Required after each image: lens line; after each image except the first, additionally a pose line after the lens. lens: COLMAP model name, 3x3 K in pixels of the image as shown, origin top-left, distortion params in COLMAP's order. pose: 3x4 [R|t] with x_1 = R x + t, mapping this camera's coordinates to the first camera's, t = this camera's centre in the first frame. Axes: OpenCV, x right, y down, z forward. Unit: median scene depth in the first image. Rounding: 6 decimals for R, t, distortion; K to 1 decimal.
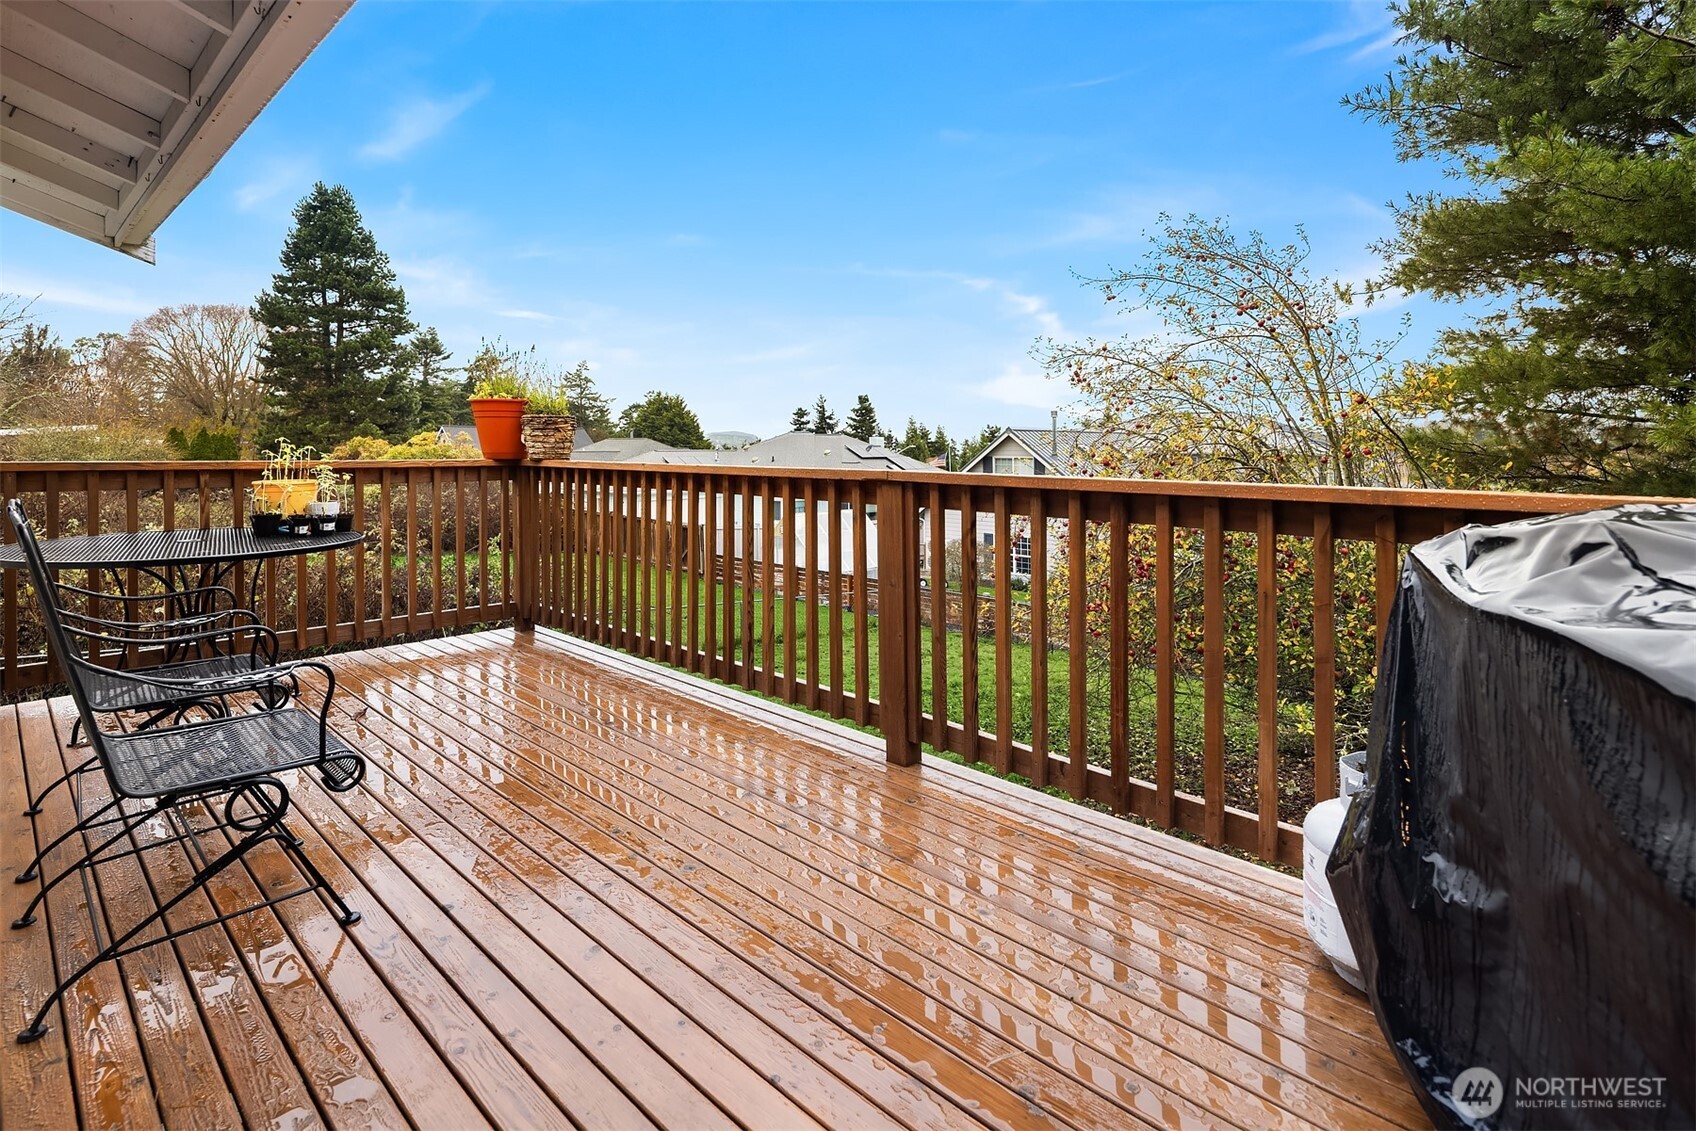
lens RADIAL K [[822.1, 0, 831.0], [0, 822.1, 437.9], [0, 0, 1]] dist [0.007640, -0.005192]
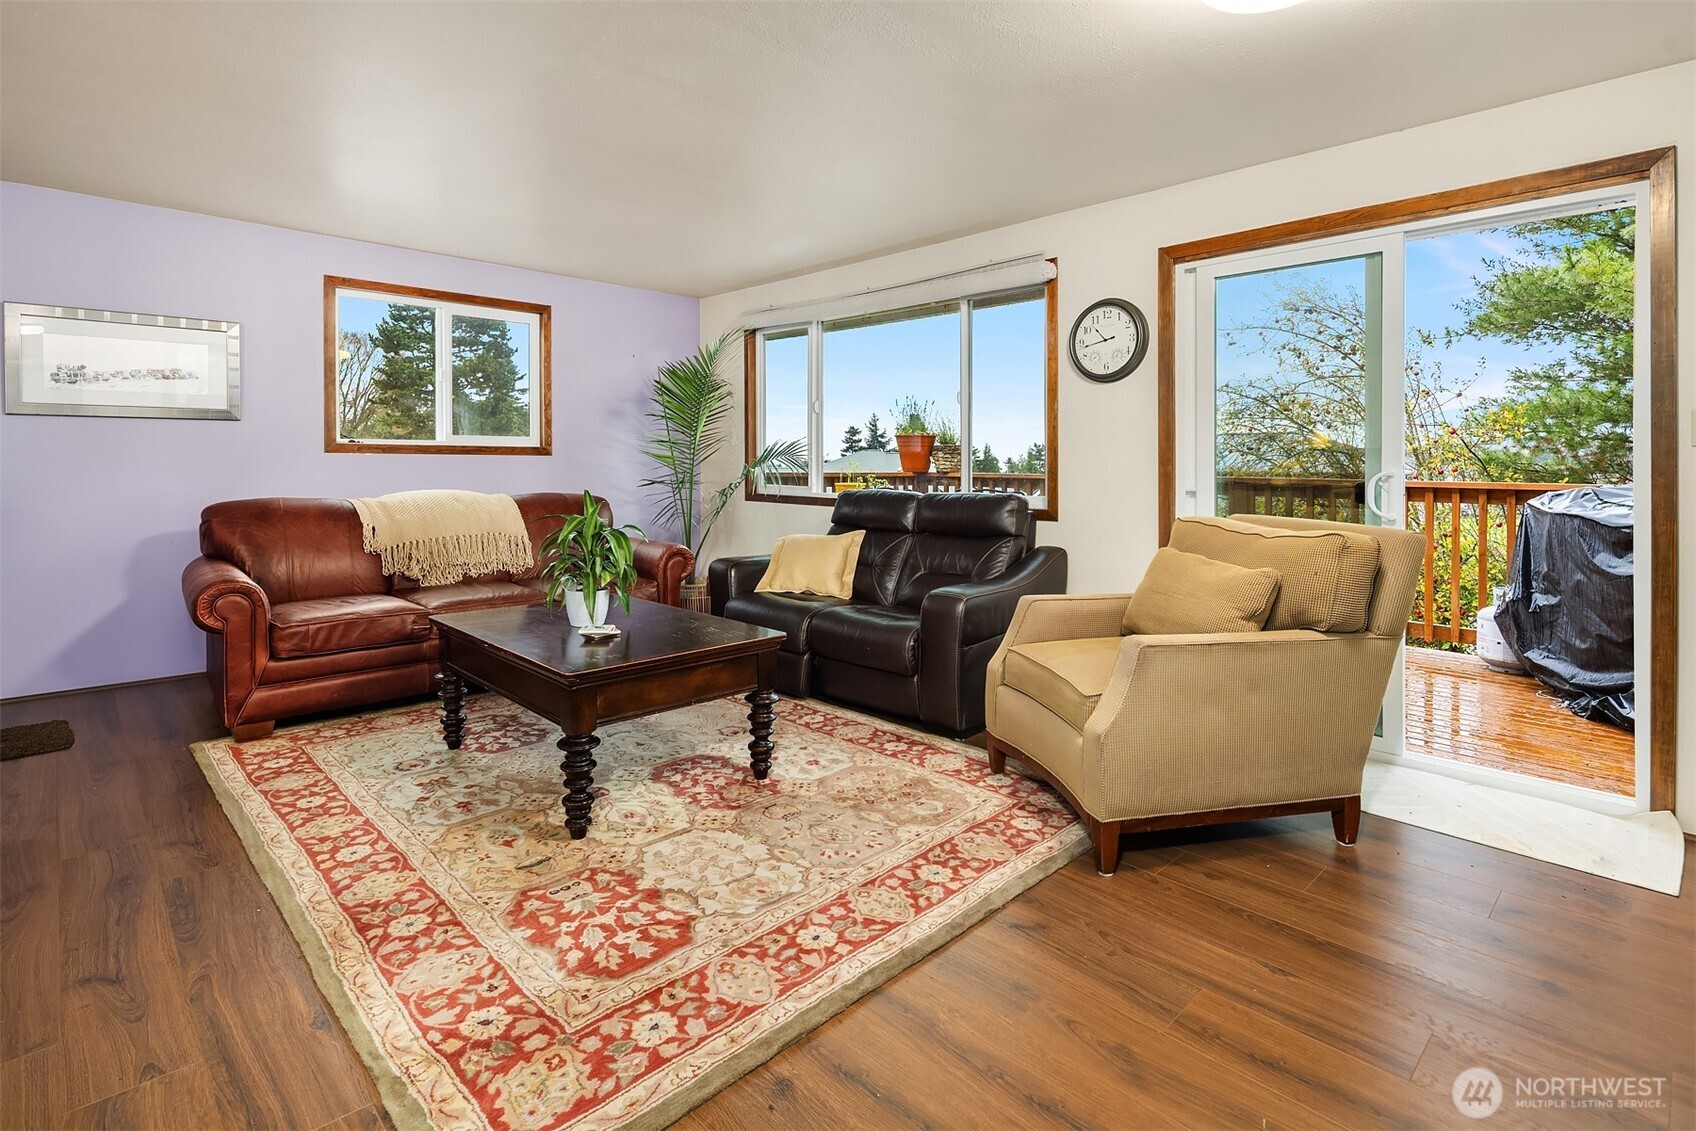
lens RADIAL K [[822.1, 0, 834.4], [0, 822.1, 466.6], [0, 0, 1]] dist [0.007640, -0.005192]
pose [[0.999256, 0.003094, -0.038434, -0.224279], [-0.002577, 0.999906, 0.013480, -0.002649], [0.038472, -0.013371, 0.999170, -0.274985]]
